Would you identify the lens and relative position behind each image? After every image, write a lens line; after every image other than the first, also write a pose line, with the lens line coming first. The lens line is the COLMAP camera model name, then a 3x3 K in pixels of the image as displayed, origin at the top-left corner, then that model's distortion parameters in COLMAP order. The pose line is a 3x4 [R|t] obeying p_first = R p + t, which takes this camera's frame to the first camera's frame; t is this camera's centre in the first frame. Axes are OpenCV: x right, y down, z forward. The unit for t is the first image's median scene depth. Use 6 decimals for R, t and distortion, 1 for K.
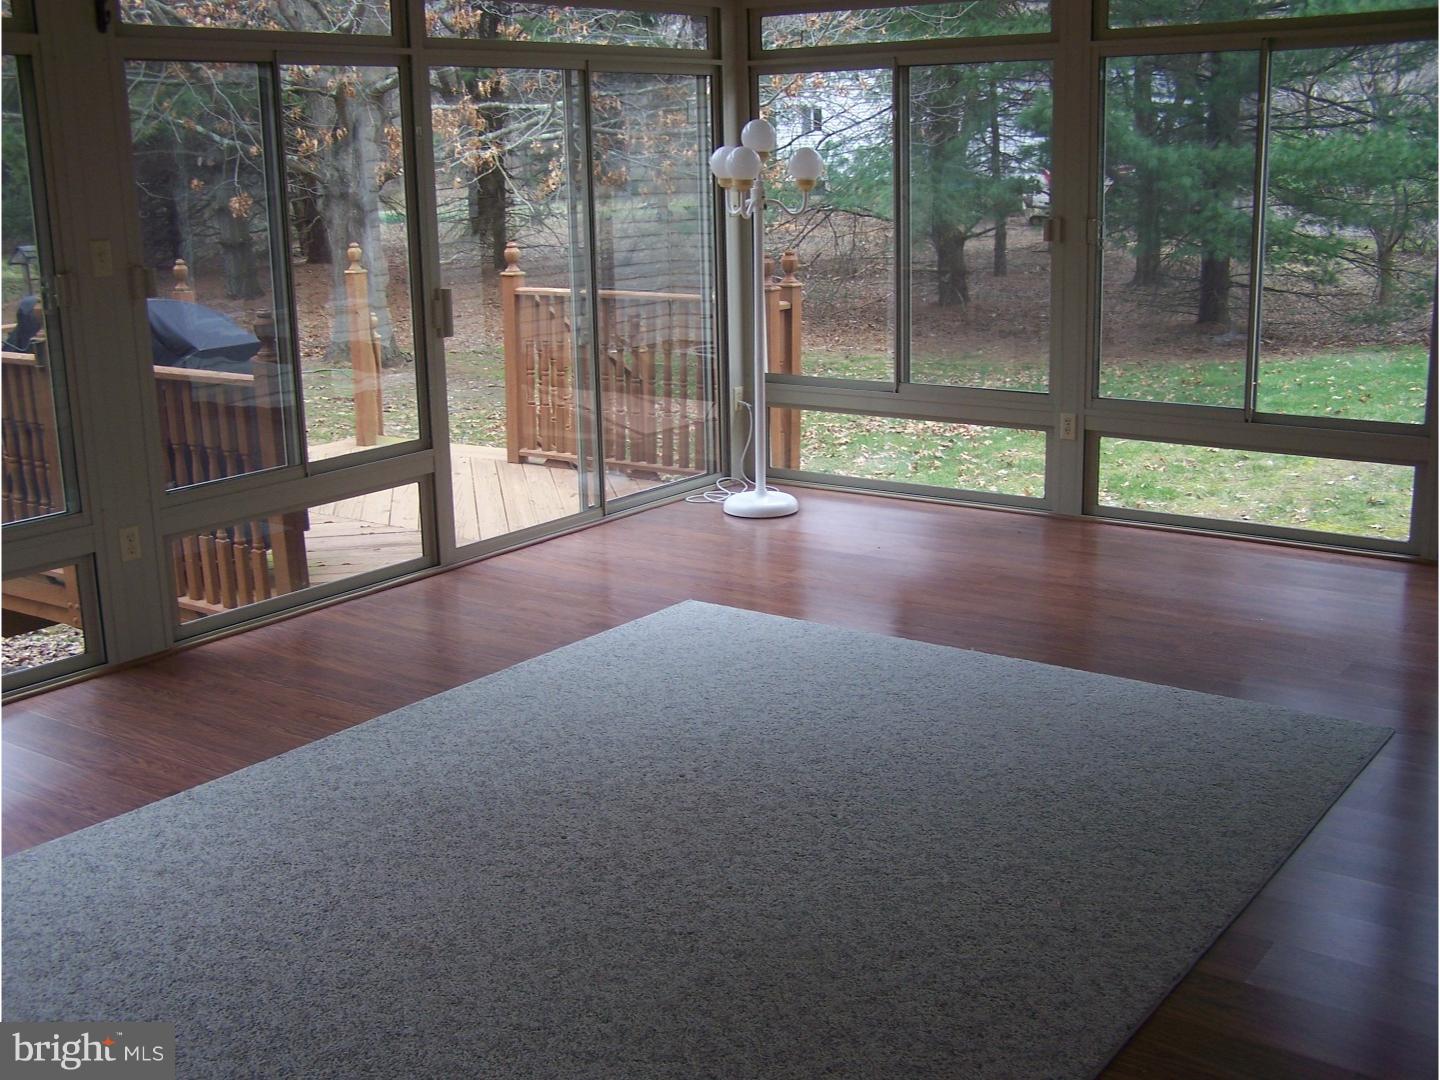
lens RADIAL K [[1621.4, 0, 719.9], [0, 1621.4, 541.3], [0, 0, 1]] dist [-0.061152, 0.000000]
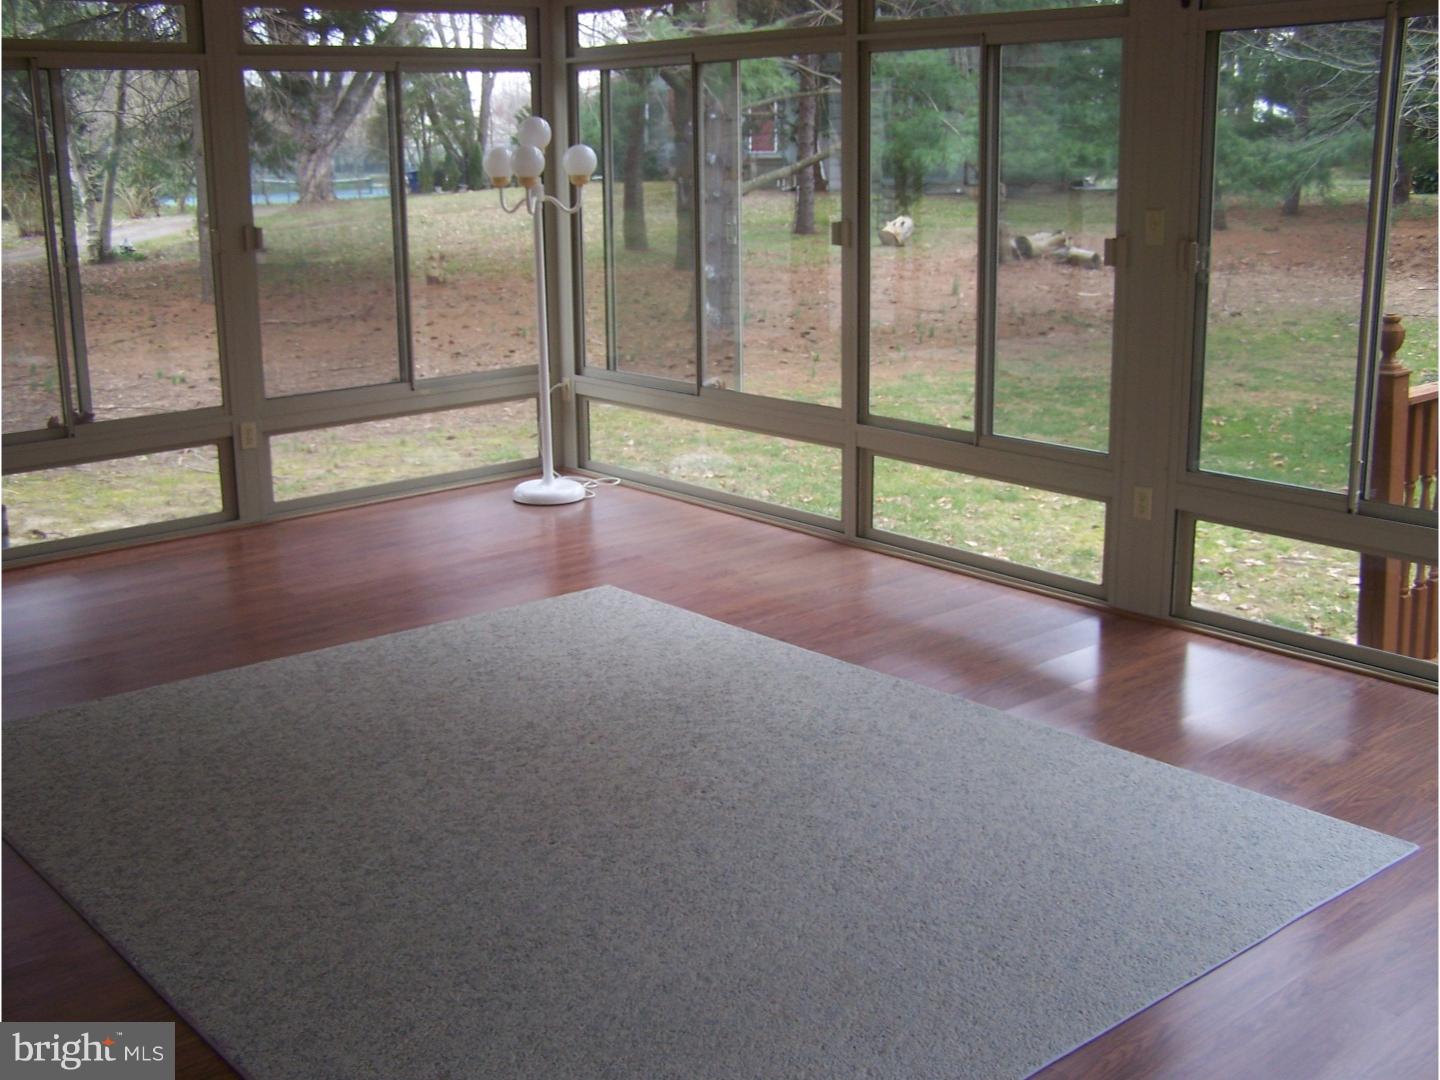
lens RADIAL K [[1621.4, 0, 718.9], [0, 1621.4, 538.5], [0, 0, 1]] dist [-0.061152, 0.000000]
pose [[-0.235349, 0.260110, -0.936458, 0.914591], [-0.199138, 0.930175, 0.308412, -0.326727], [0.951291, 0.259069, -0.167118, 1.197487]]
